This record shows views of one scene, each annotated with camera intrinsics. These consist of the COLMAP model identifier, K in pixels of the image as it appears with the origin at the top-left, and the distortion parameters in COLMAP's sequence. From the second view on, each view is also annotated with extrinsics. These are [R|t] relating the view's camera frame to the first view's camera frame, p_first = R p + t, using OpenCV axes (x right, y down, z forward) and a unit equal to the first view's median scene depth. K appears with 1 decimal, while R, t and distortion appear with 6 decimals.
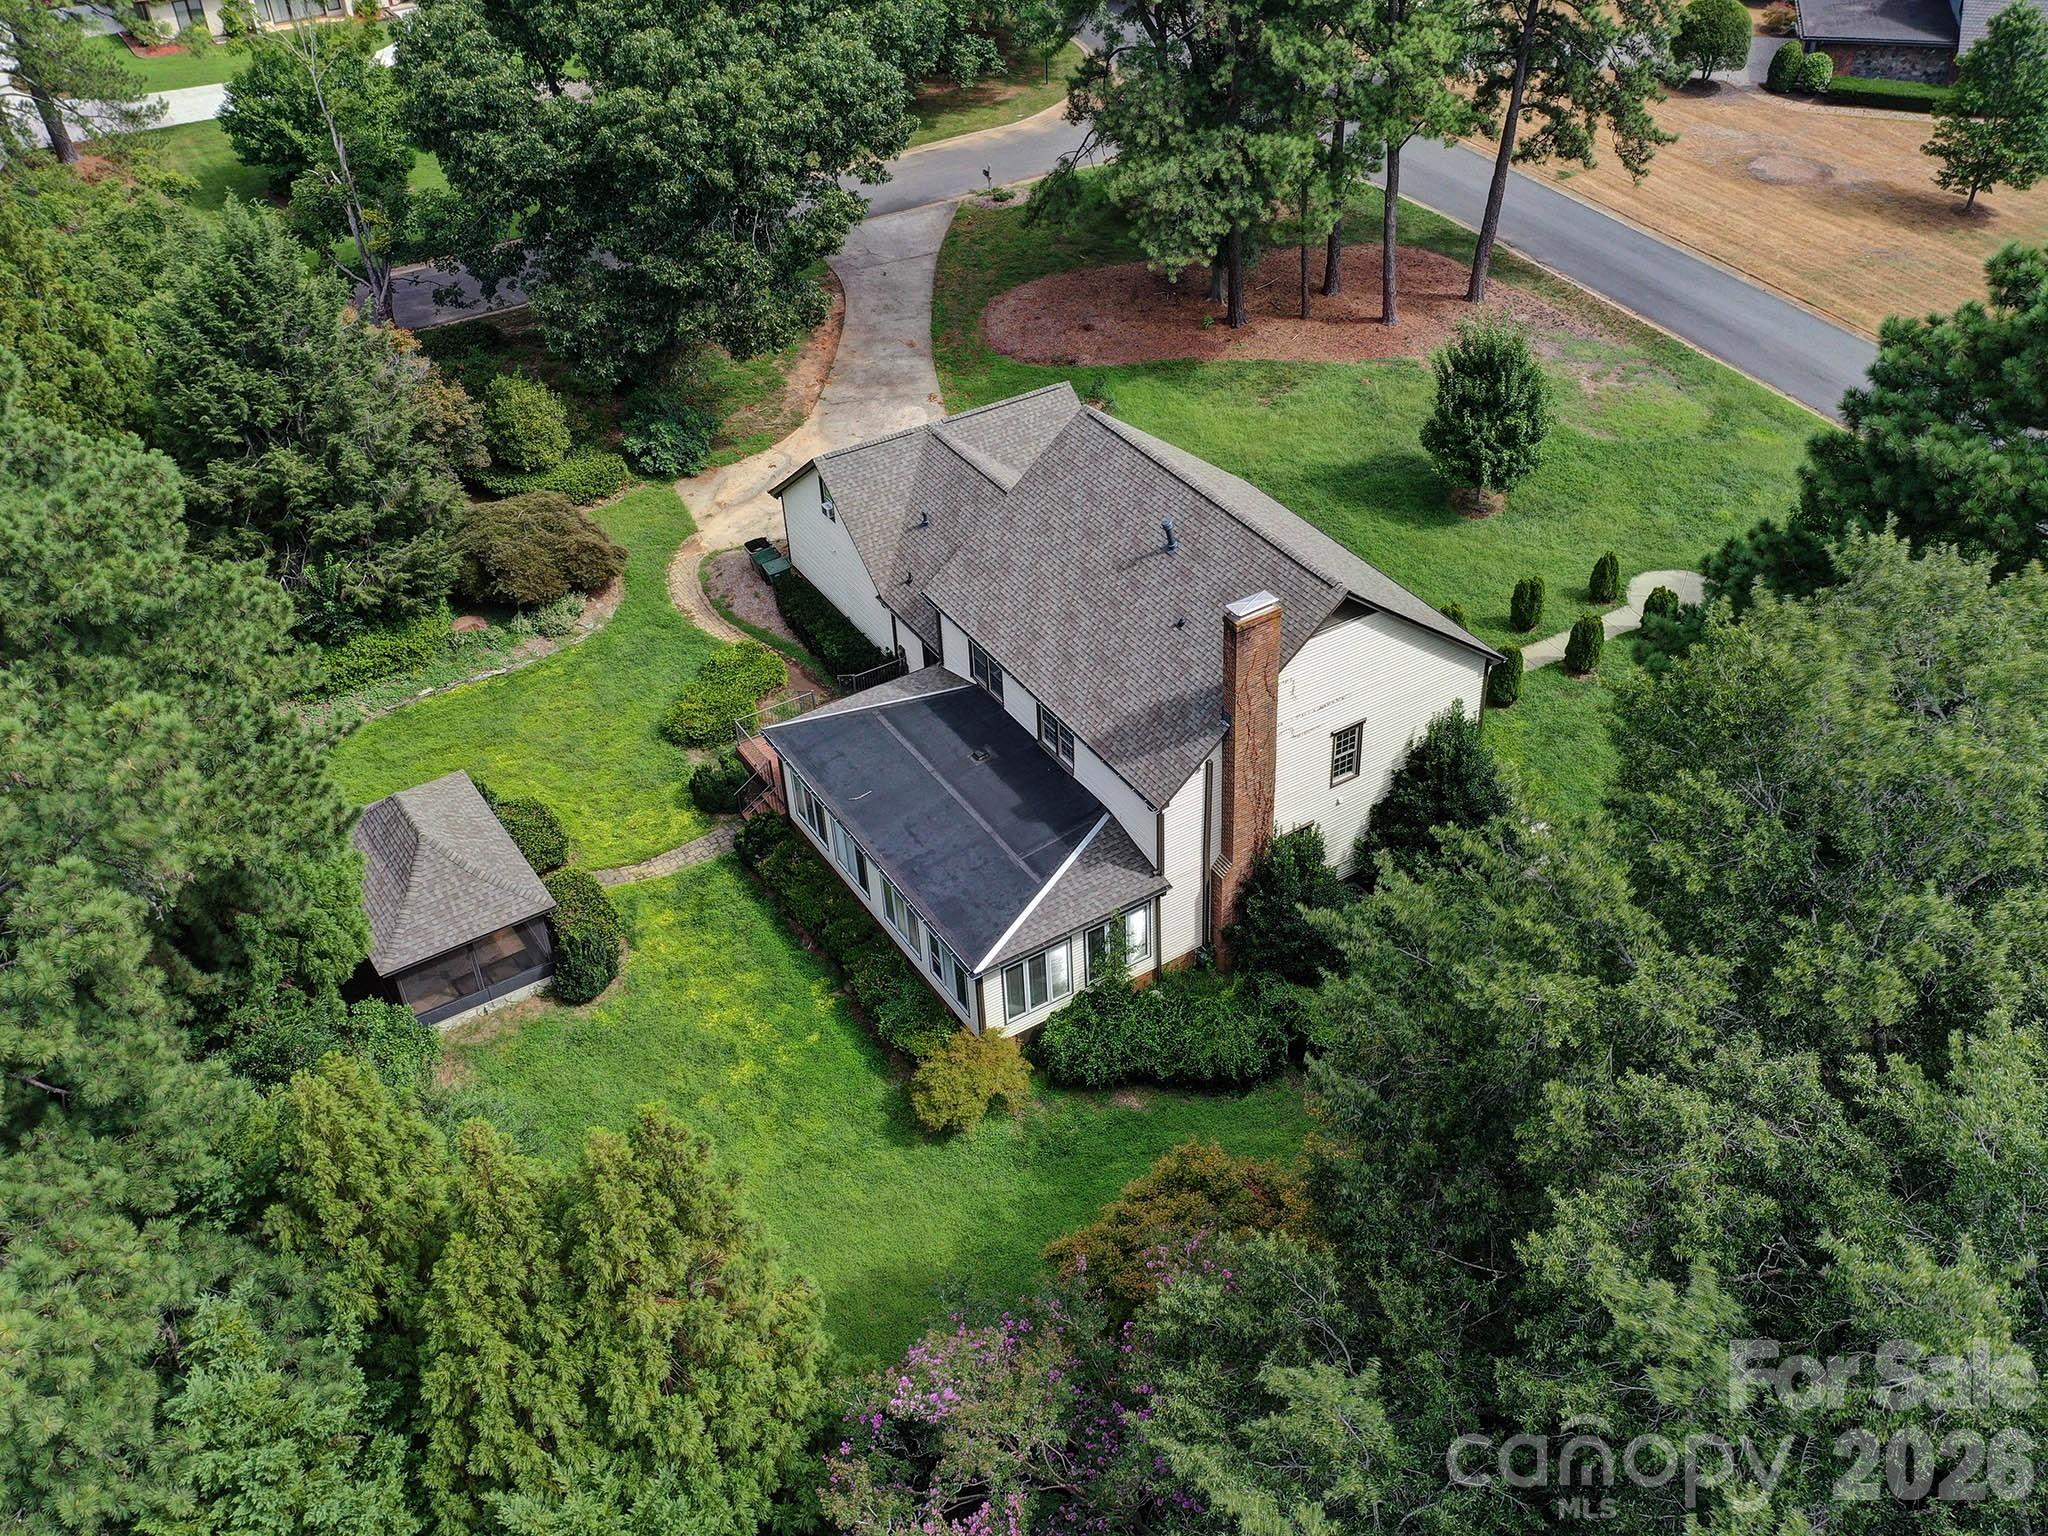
lens RADIAL K [[1709.0, 0, 1024.0], [0, 1709.0, 768.0], [0, 0, 1]] dist [-0.010602, -0.007924]
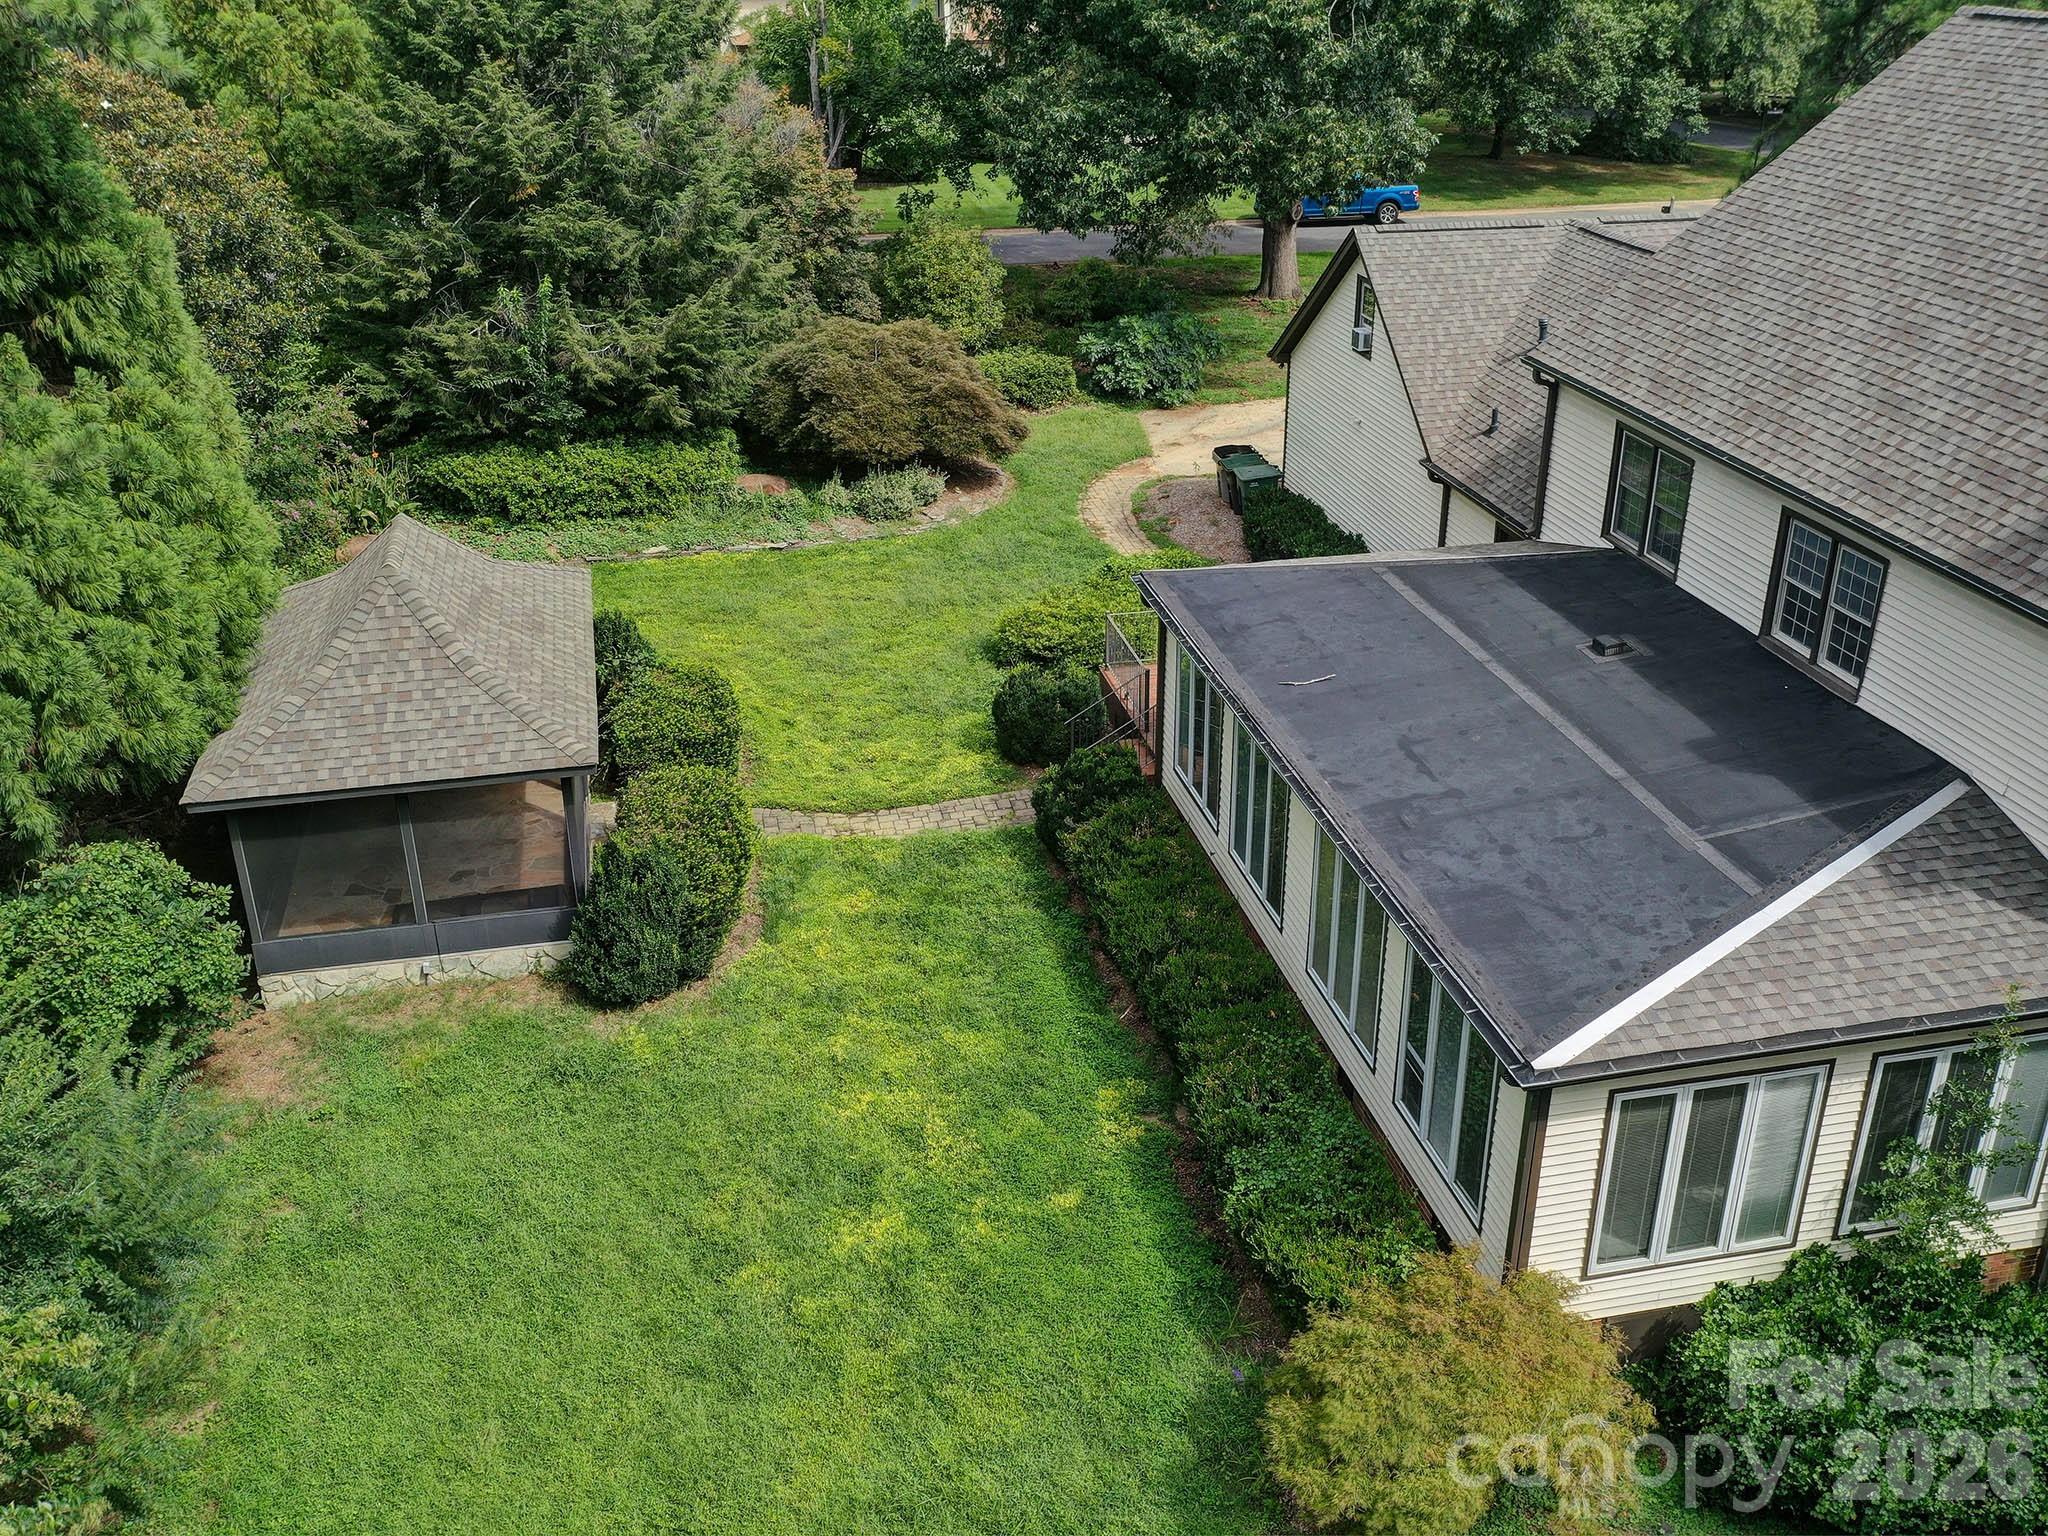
lens RADIAL K [[1709.0, 0, 1024.0], [0, 1709.0, 768.0], [0, 0, 1]] dist [-0.010602, -0.007924]
pose [[0.935396, 0.171588, -0.309180, -0.025649], [-0.230213, 0.959194, -0.164159, 0.124827], [0.268396, 0.224731, 0.936728, 0.582130]]
